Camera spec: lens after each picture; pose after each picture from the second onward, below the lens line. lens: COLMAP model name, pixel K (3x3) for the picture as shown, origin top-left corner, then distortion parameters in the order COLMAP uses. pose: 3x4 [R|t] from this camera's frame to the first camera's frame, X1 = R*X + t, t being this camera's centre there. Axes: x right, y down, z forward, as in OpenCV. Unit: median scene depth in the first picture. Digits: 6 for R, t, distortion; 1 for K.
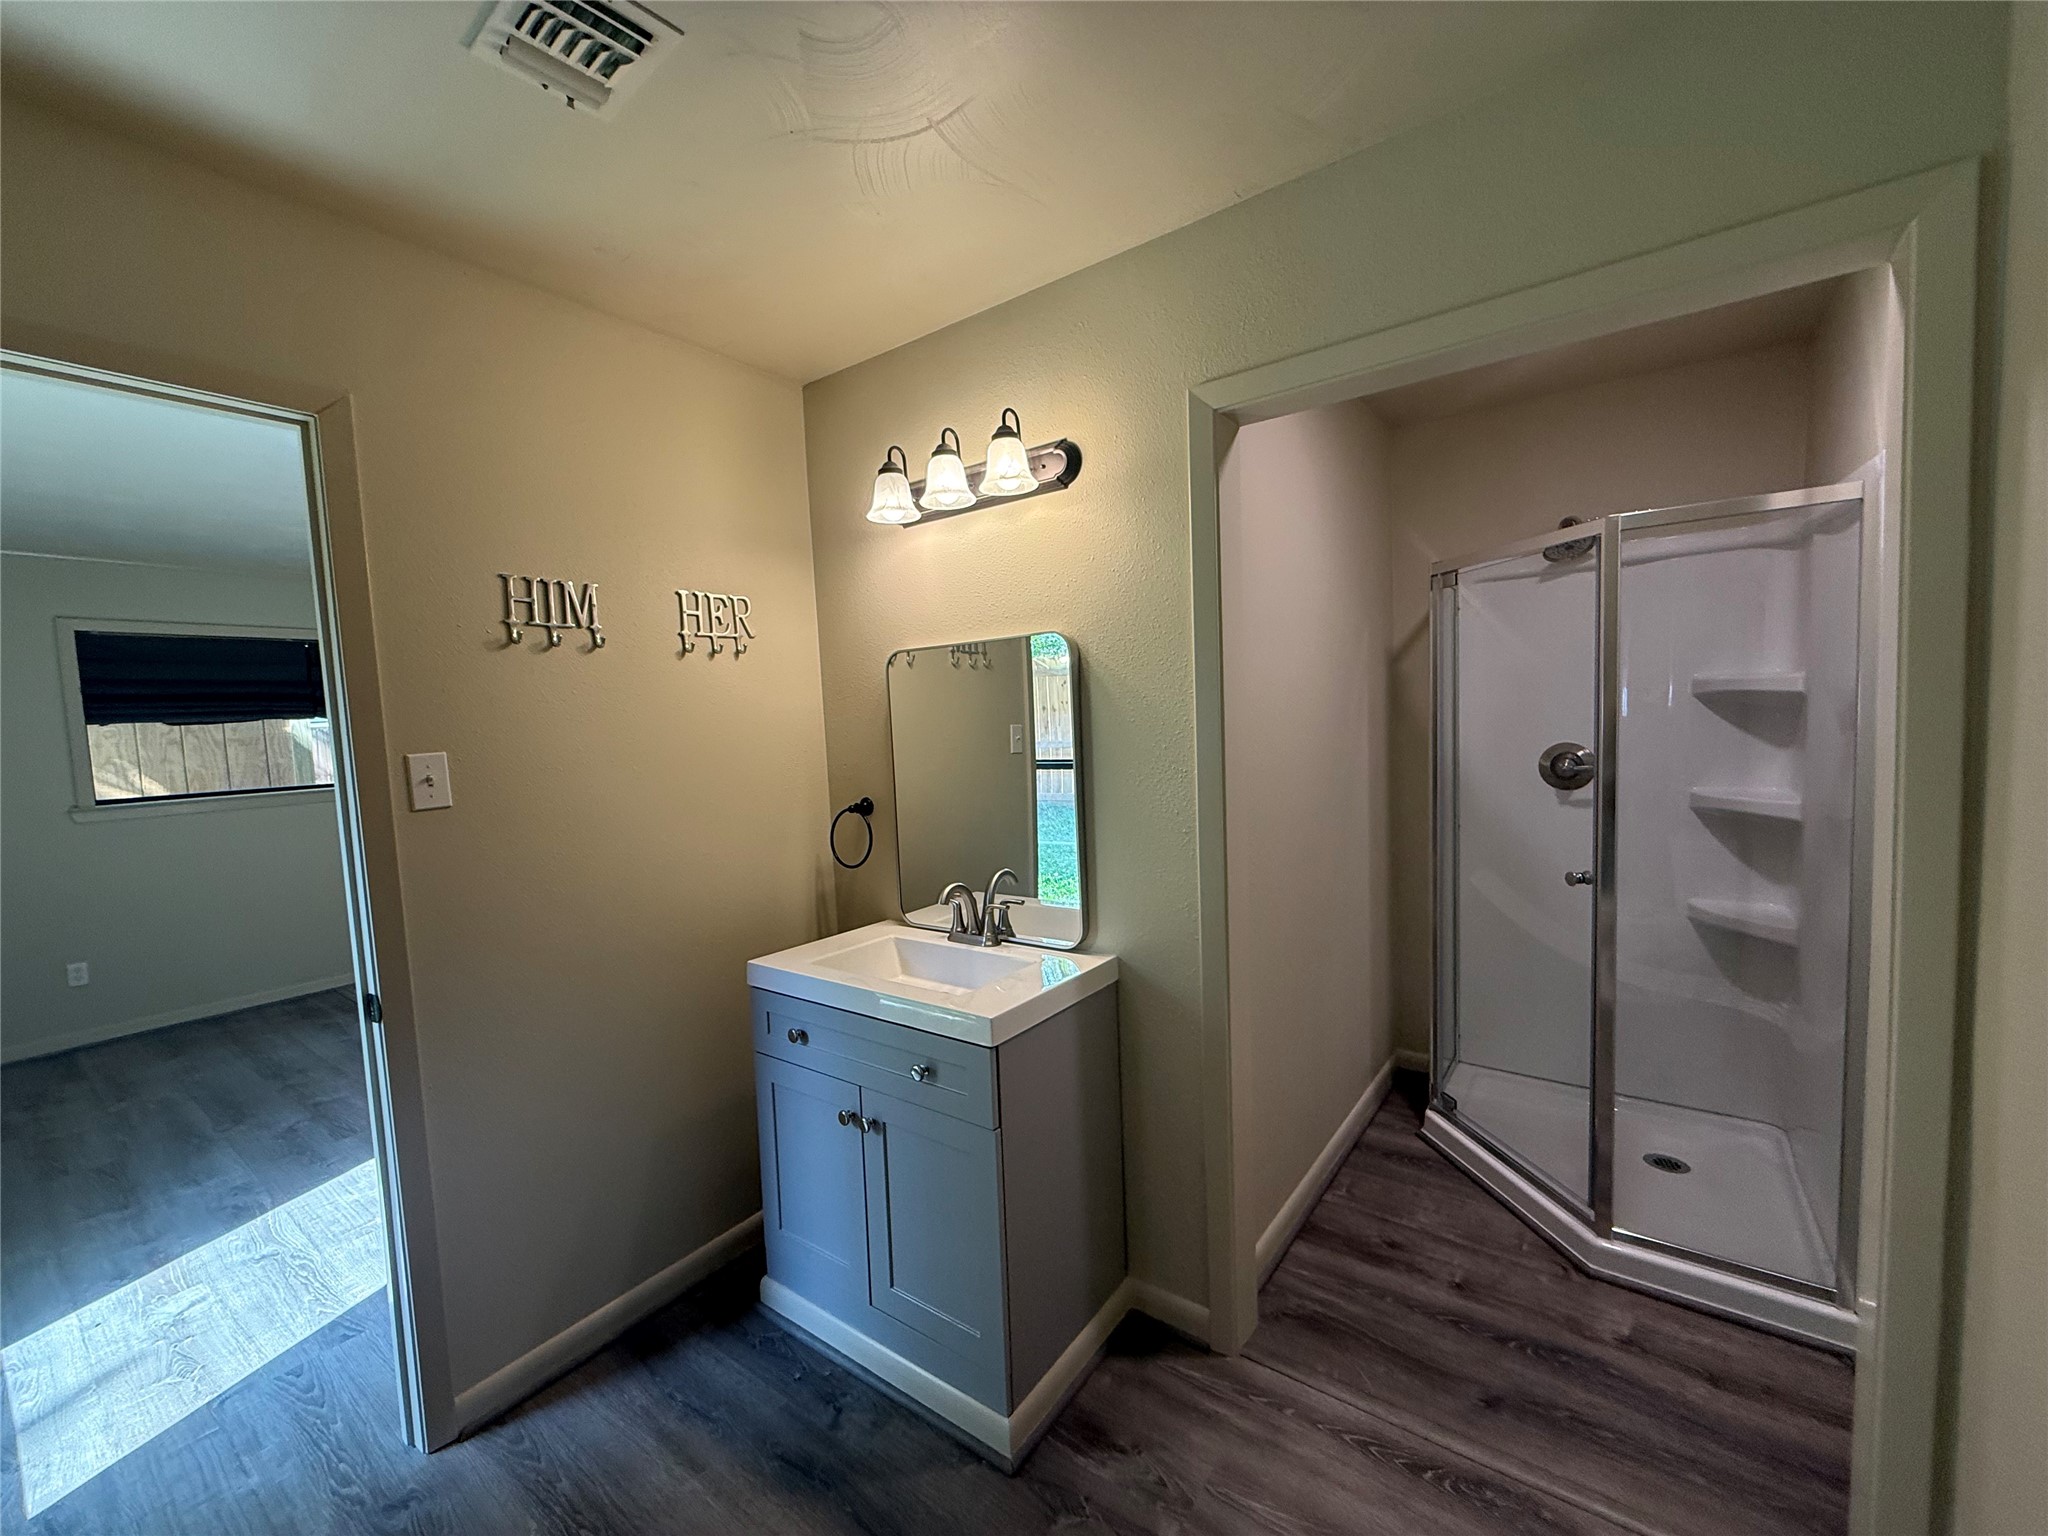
lens RADIAL K [[821.1, 0, 1029.5], [0, 821.1, 777.2], [0, 0, 1]] dist [-0.000923, -0.000289]
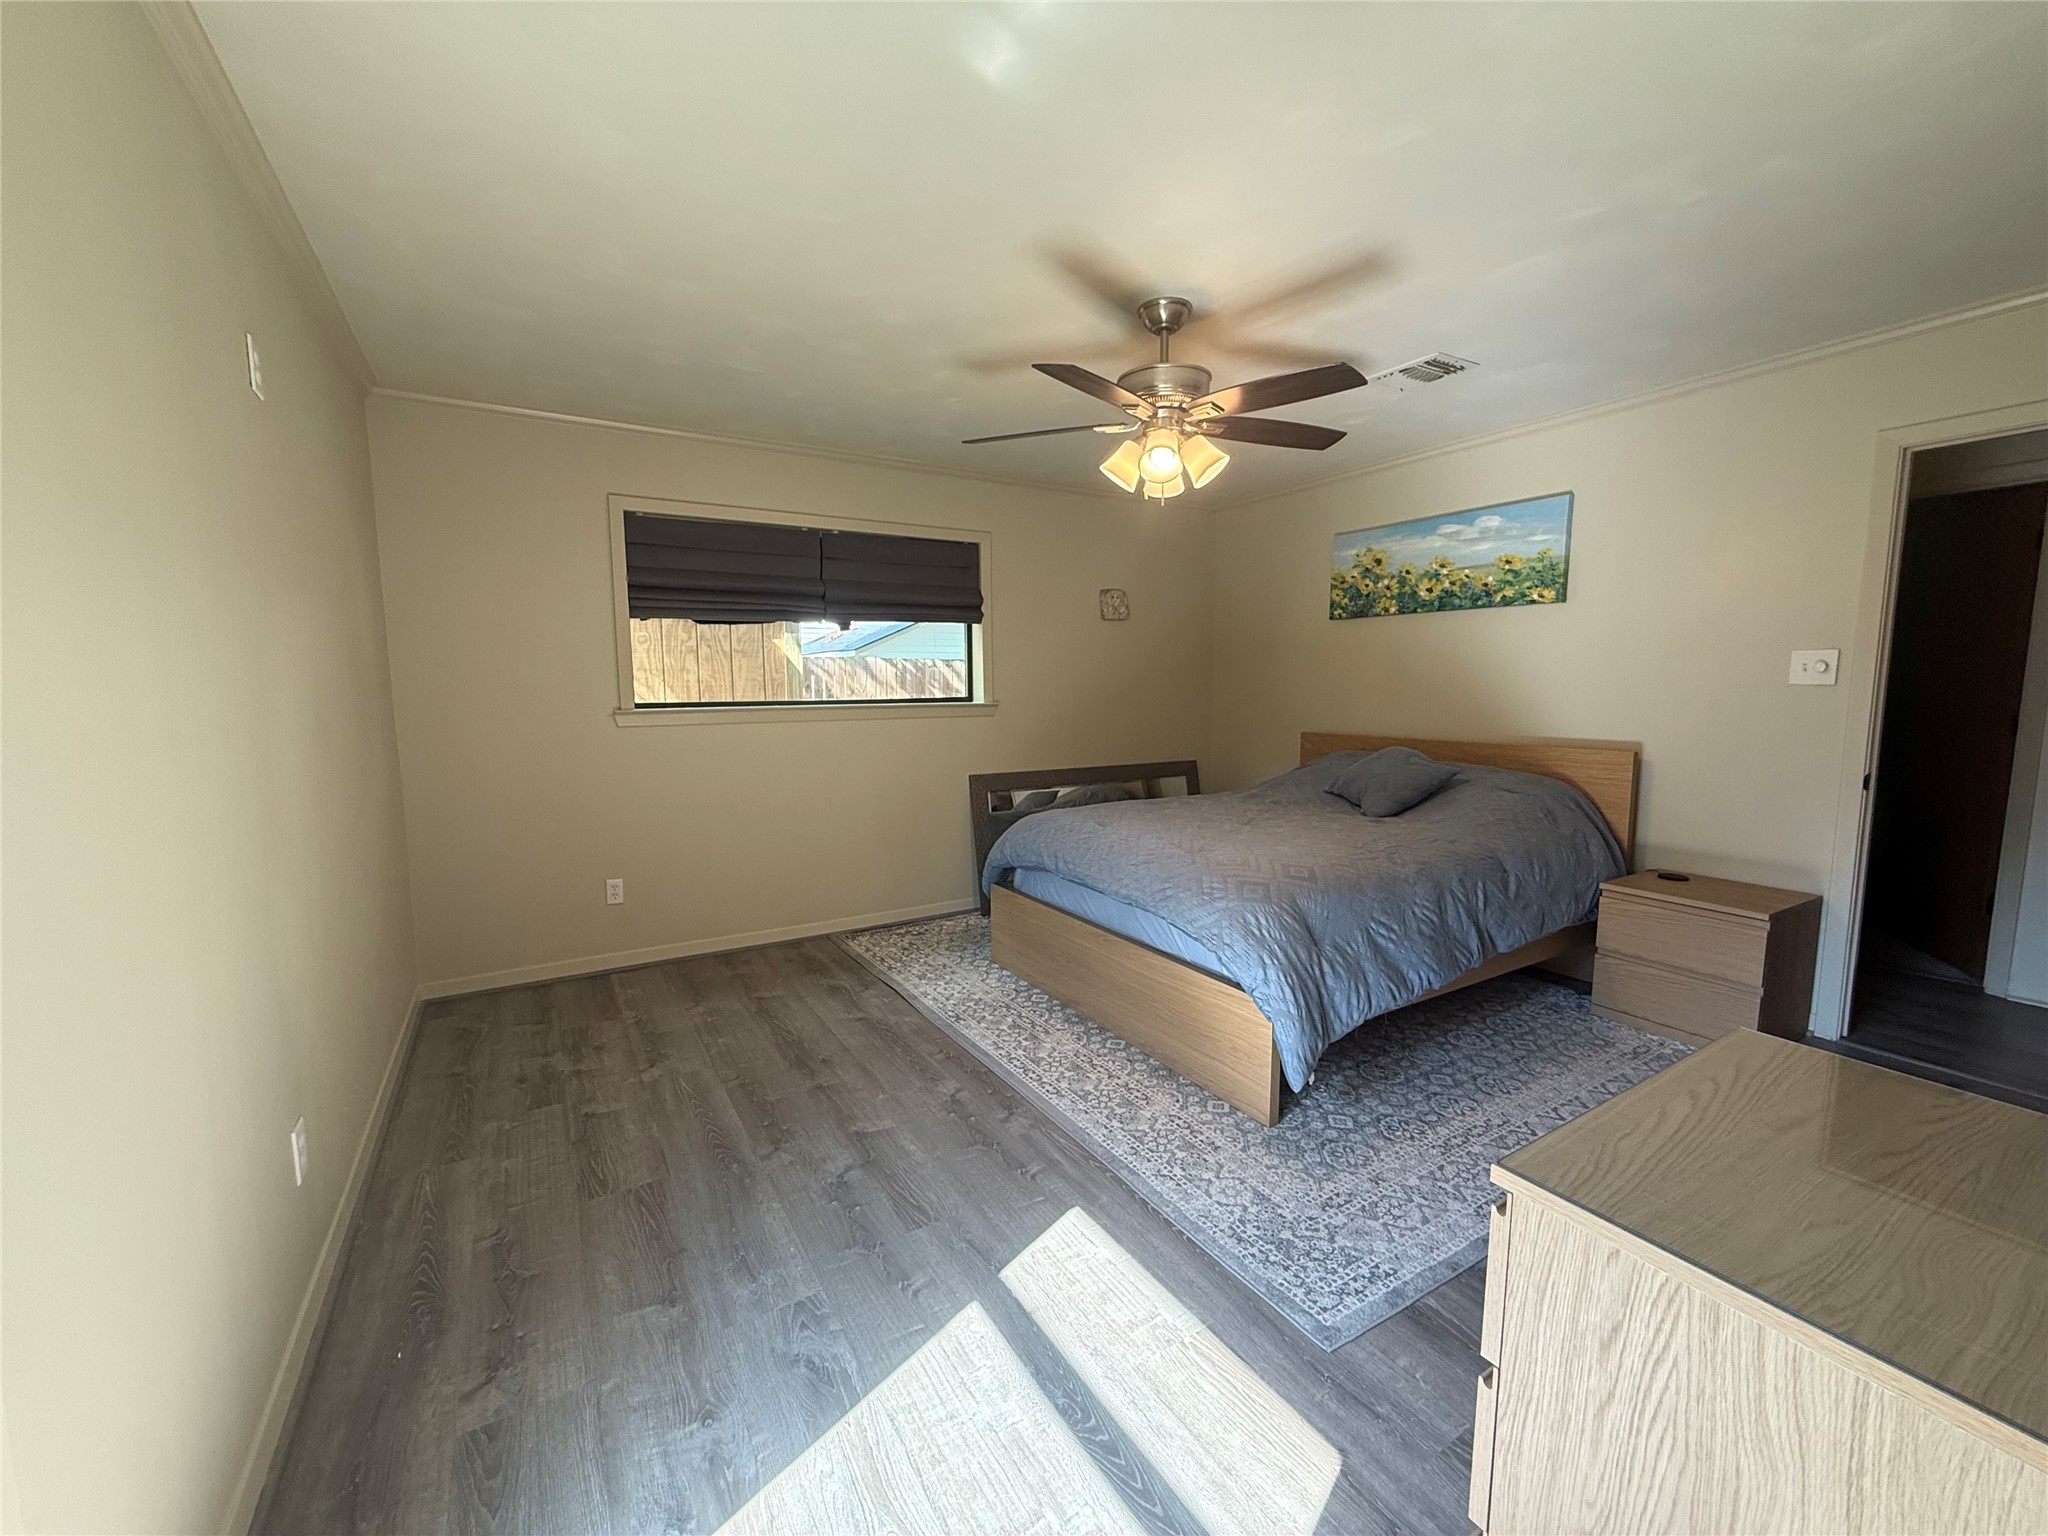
lens RADIAL K [[821.1, 0, 1013.4], [0, 821.1, 769.3], [0, 0, 1]] dist [-0.000923, -0.000289]
pose [[0.919877, 0.075732, -0.384826, -0.409761], [-0.057954, 0.996656, 0.057608, 0.026289], [0.387902, -0.030690, 0.921190, 0.332635]]
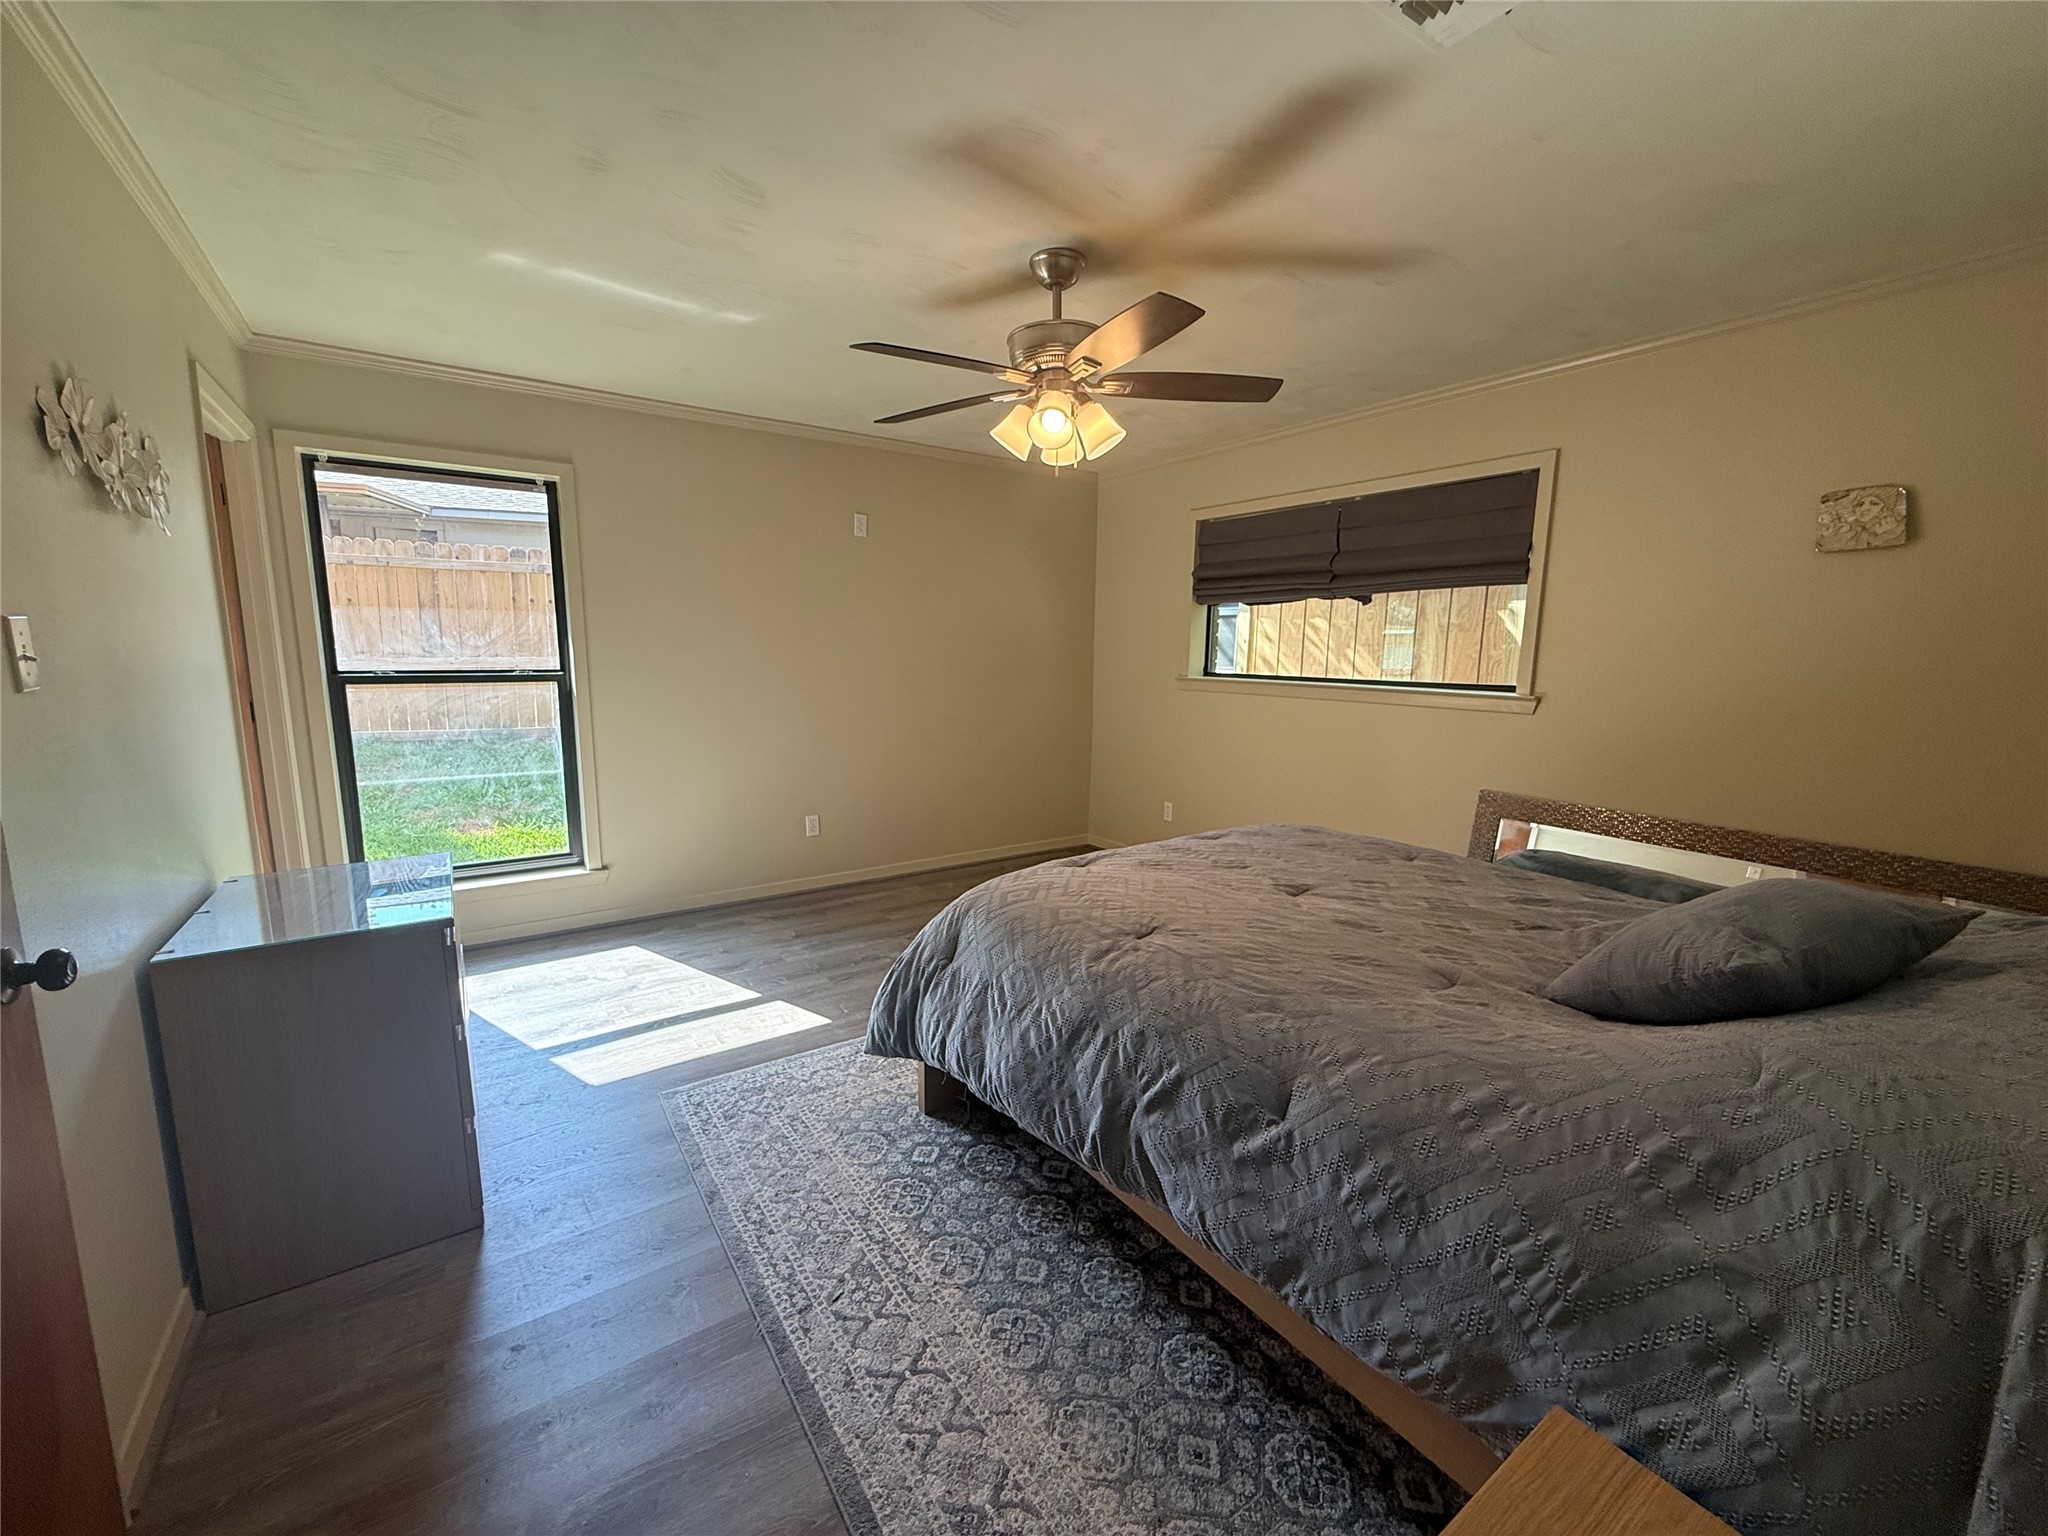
lens RADIAL K [[821.1, 0, 1021.6], [0, 821.1, 776.8], [0, 0, 1]] dist [-0.000923, -0.000289]
pose [[-0.330233, 0.184233, -0.925745, 0.040226], [-0.070081, 0.973274, 0.218691, -0.064012], [0.941294, 0.137096, -0.308496, 1.172101]]
